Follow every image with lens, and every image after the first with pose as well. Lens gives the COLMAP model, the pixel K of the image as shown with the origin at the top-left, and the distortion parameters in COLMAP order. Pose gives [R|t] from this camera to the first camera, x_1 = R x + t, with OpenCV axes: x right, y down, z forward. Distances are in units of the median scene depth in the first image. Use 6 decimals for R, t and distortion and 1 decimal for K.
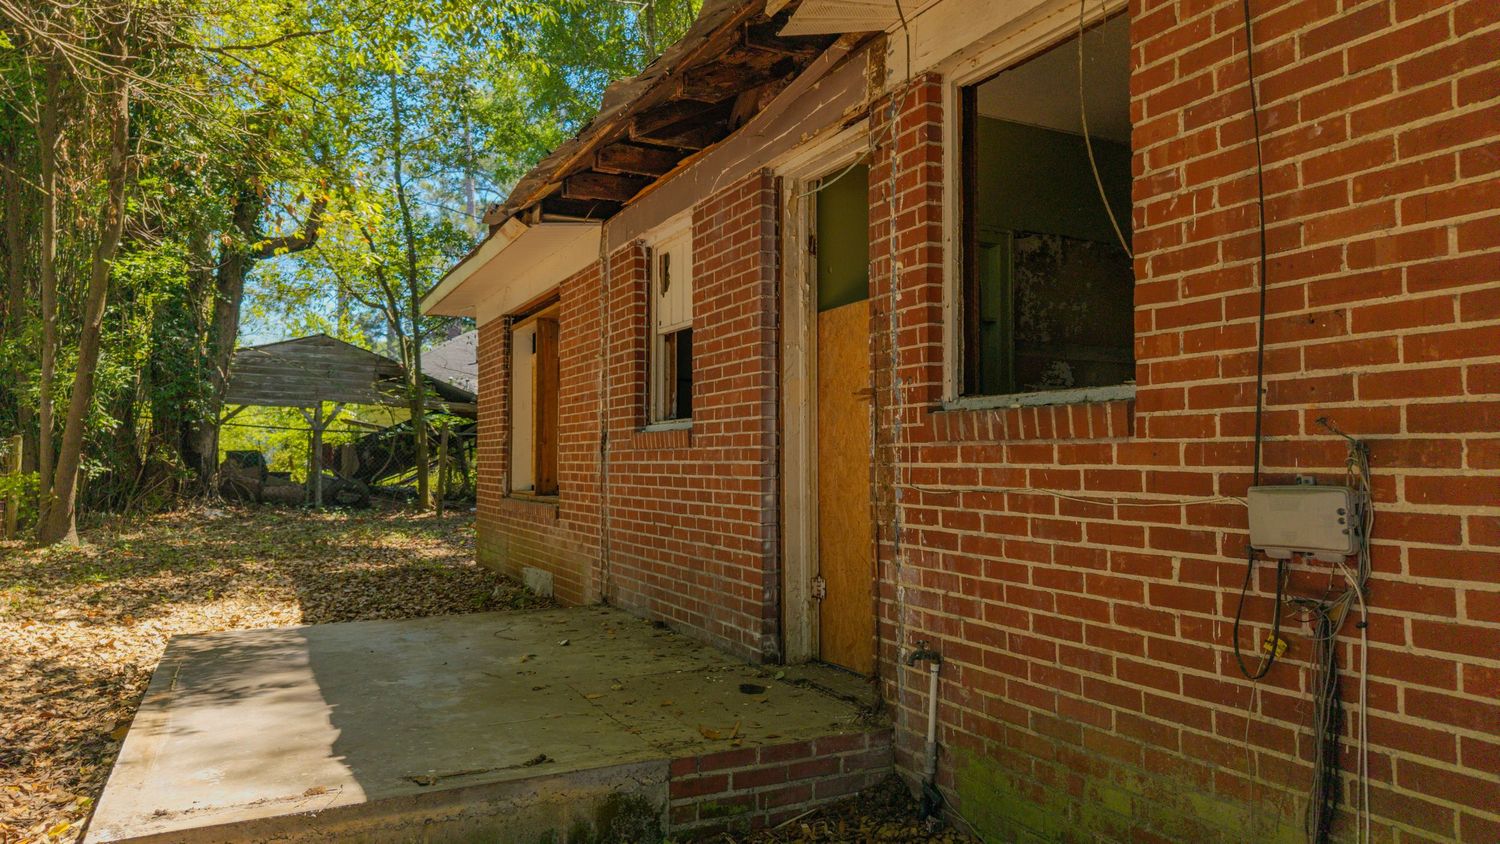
lens RADIAL K [[1004.4, 0, 749.9], [0, 1004.4, 423.8], [0, 0, 1]] dist [0.018968, -0.020932]
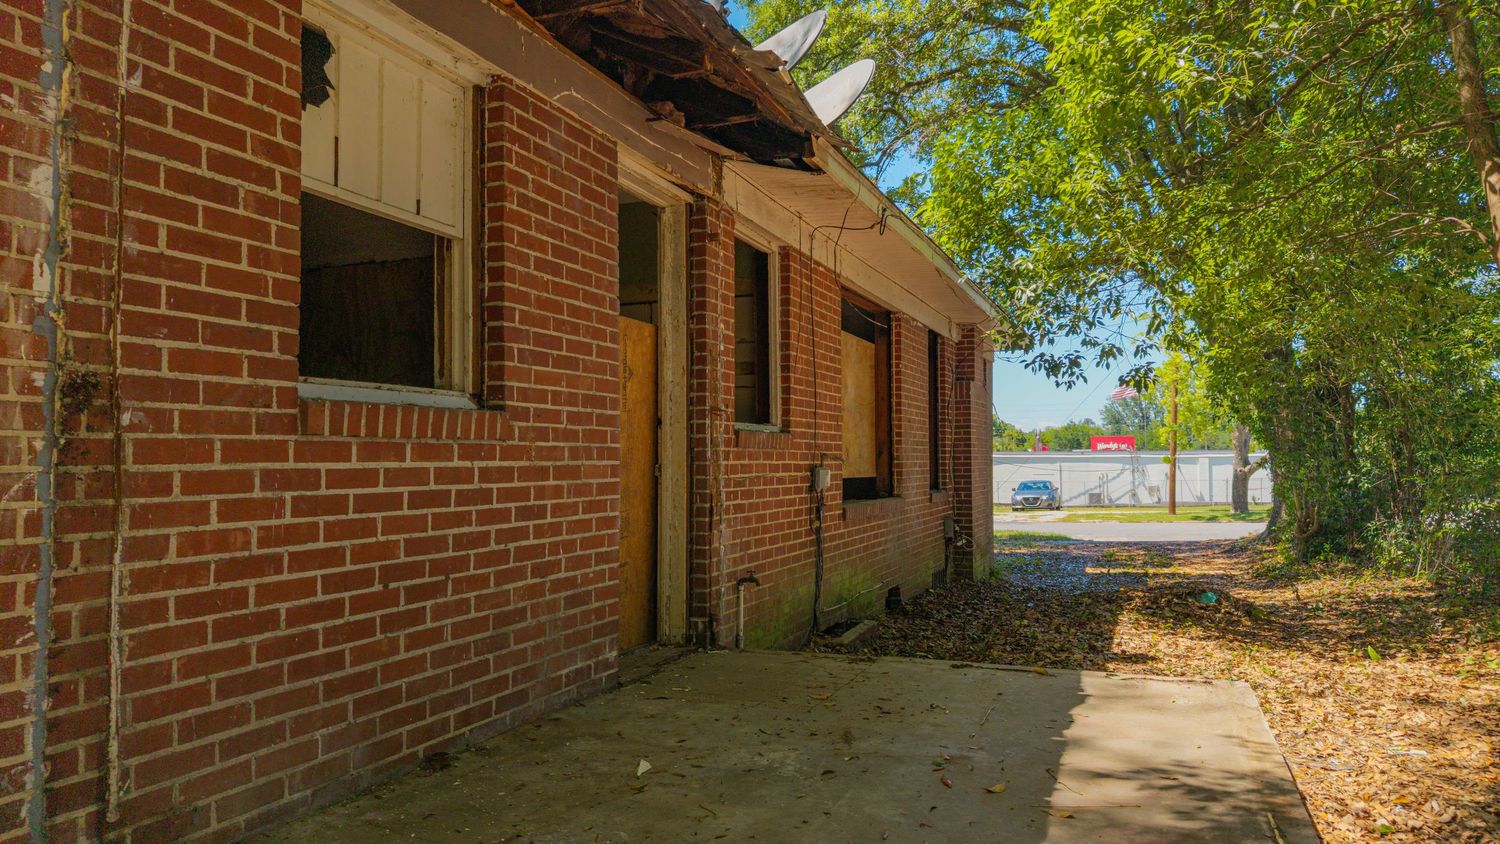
lens RADIAL K [[1004.4, 0, 763.4], [0, 1004.4, 431.7], [0, 0, 1]] dist [0.018968, -0.020932]
pose [[-0.677742, 0.016239, 0.735121, -0.710934], [-0.027958, 0.998464, -0.047831, 0.048080], [-0.734768, -0.052970, -0.676247, 1.441903]]
